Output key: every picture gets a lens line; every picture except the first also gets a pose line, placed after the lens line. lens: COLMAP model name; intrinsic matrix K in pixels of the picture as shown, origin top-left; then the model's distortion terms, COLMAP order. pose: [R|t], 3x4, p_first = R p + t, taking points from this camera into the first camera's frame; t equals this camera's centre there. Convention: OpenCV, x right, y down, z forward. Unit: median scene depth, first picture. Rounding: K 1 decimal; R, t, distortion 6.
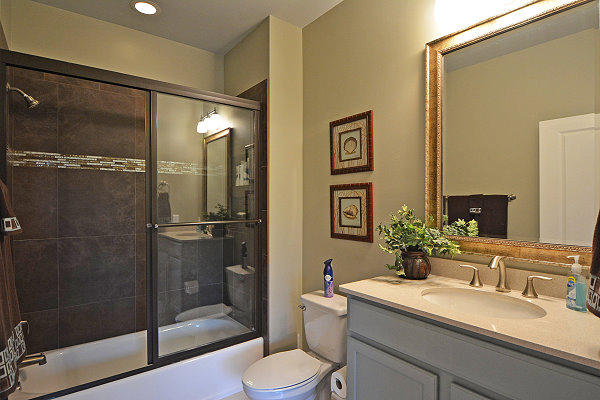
lens RADIAL K [[332.2, 0, 300.0], [0, 332.2, 200.0], [0, 0, 1]] dist [0.003352, 0.000586]
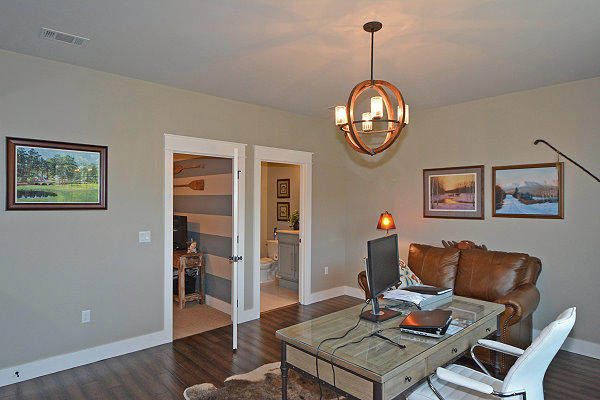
lens RADIAL K [[367.1, 0, 300.0], [0, 367.1, 200.0], [0, 0, 1]] dist [0.000505, -0.002118]
pose [[0.996196, 0.006198, 0.086926, 0.015800], [-0.006416, 0.999977, 0.002234, -0.072720], [-0.086910, -0.002783, 0.996212, -2.208302]]
